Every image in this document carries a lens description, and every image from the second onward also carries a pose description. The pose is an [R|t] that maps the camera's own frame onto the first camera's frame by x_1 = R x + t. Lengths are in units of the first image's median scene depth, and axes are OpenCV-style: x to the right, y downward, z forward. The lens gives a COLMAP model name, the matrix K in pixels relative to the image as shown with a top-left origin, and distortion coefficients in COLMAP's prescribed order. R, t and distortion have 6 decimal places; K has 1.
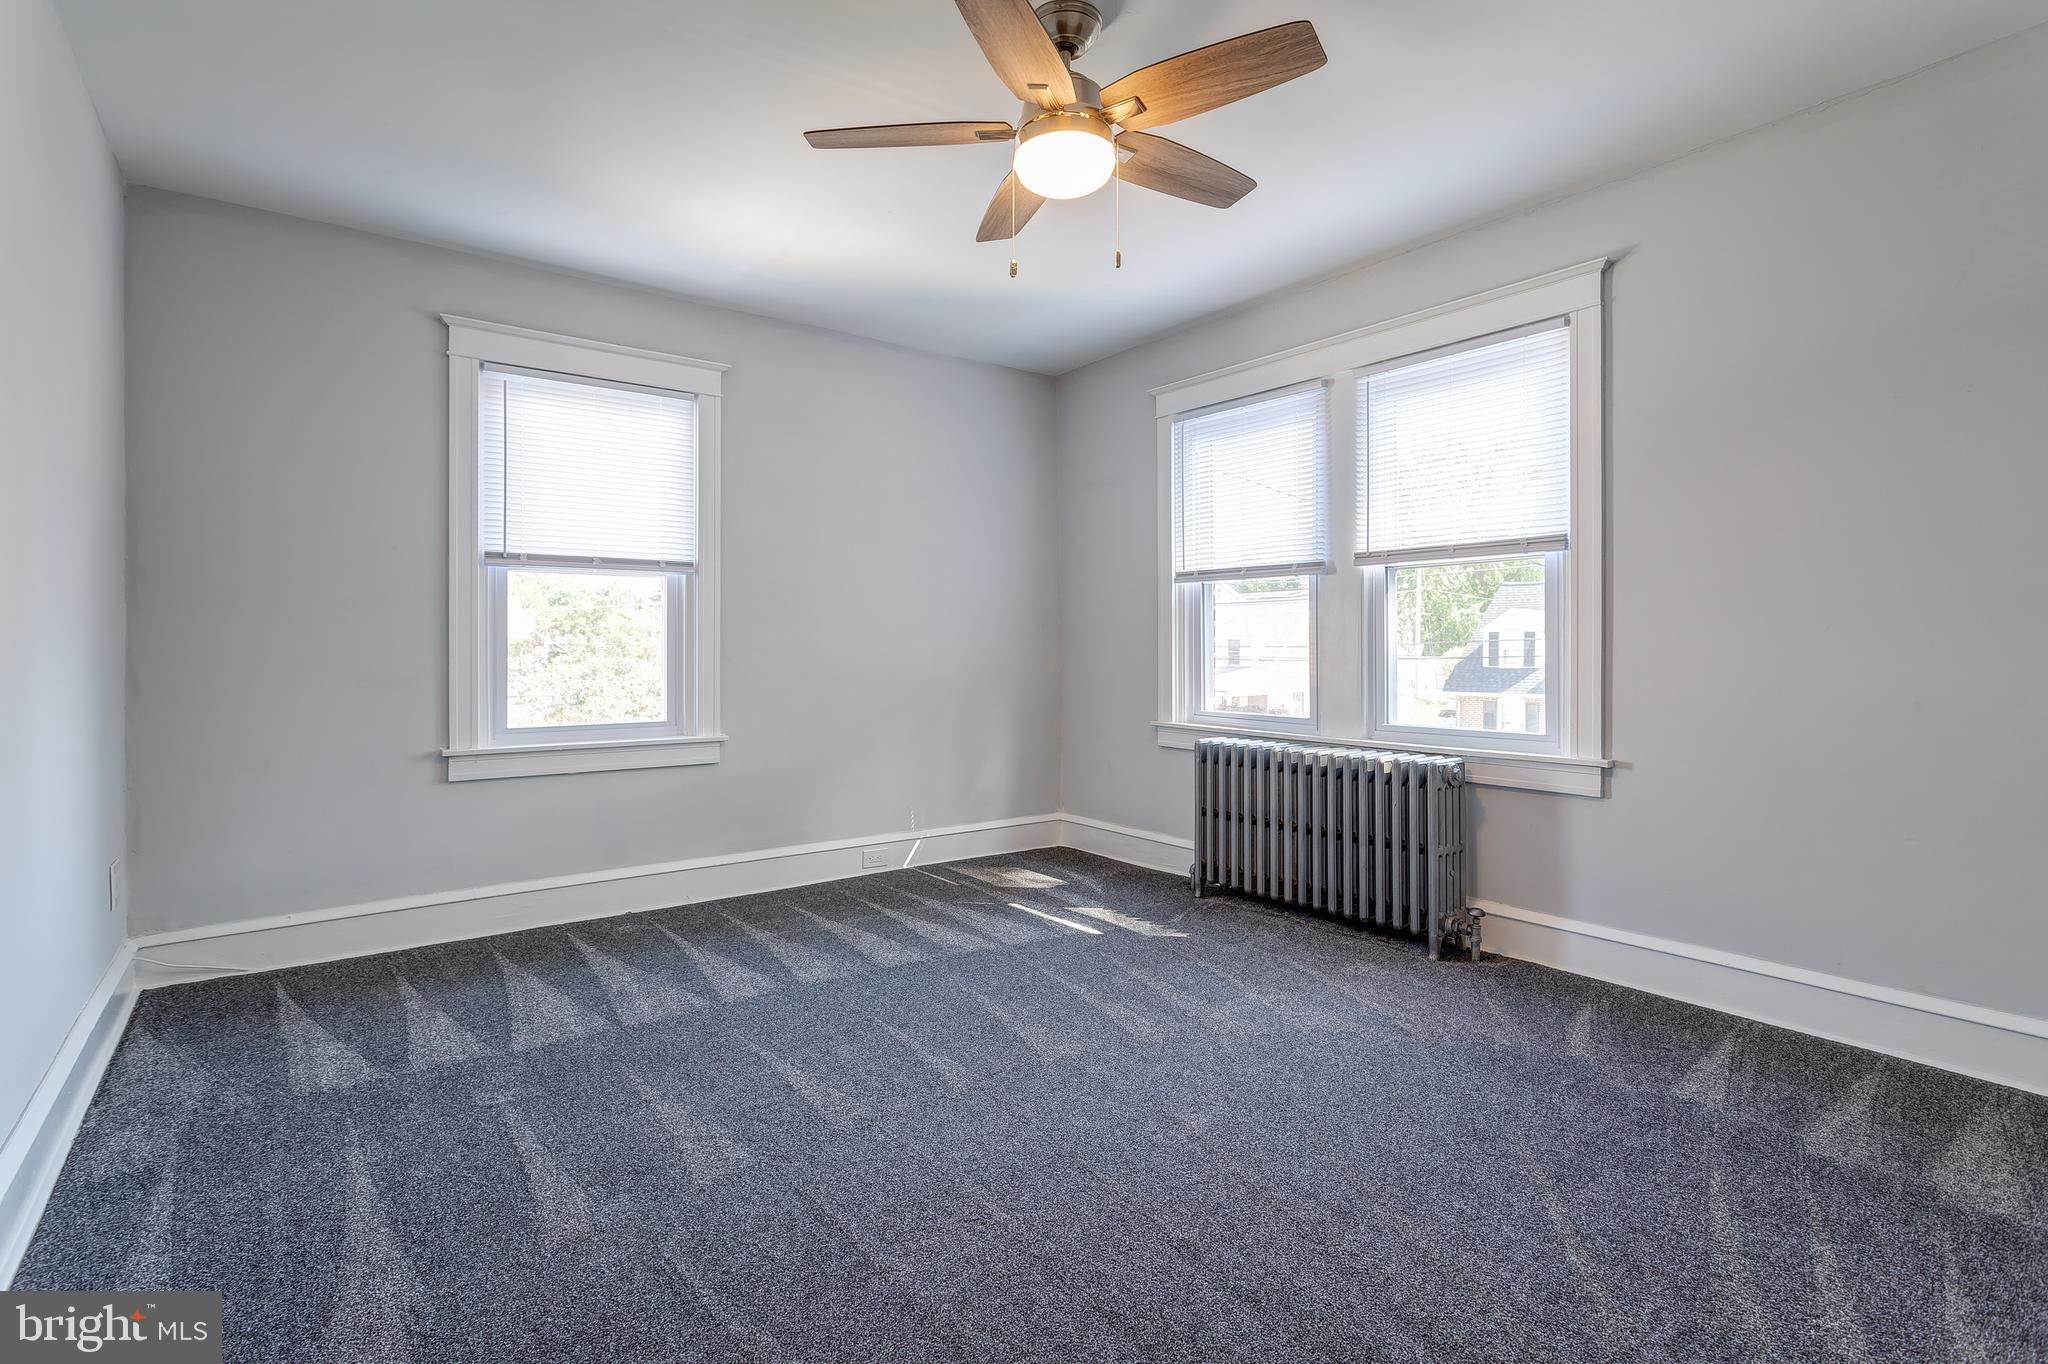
lens RADIAL K [[929.9, 0, 1095.3], [0, 929.9, 660.5], [0, 0, 1]] dist [0.001341, 0.000590]
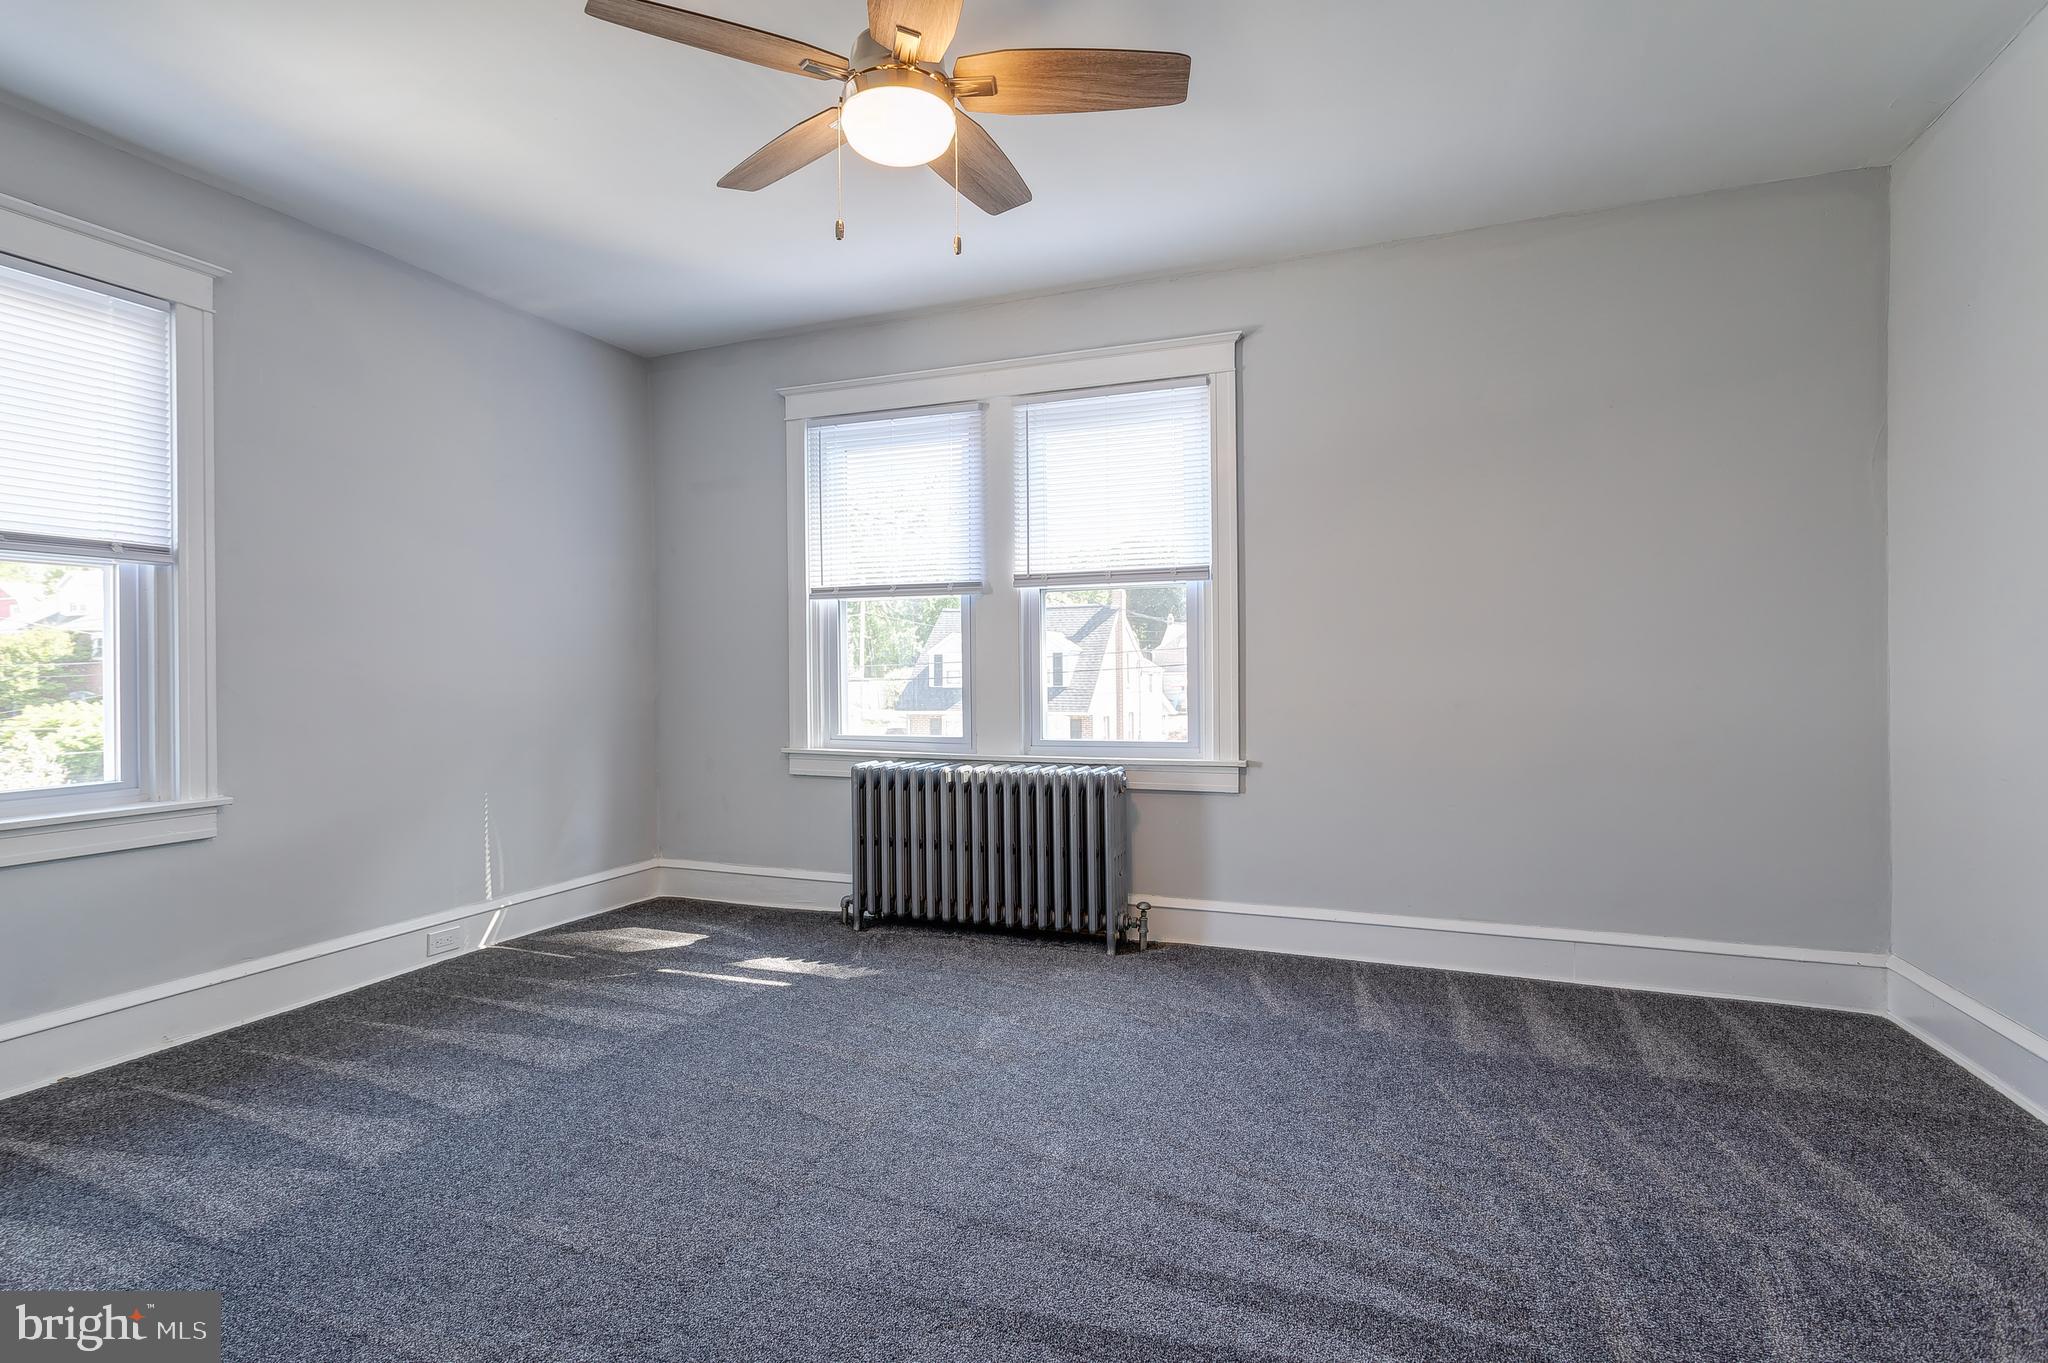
lens RADIAL K [[930.1, 0, 1024.0], [0, 930.1, 681.5], [0, 0, 1]] dist [-0.000336, 0.001352]
pose [[0.872250, -0.013874, 0.488863, -0.219865], [0.014881, 0.999888, 0.001825, 0.001078], [-0.488834, 0.005683, 0.872359, 0.094890]]
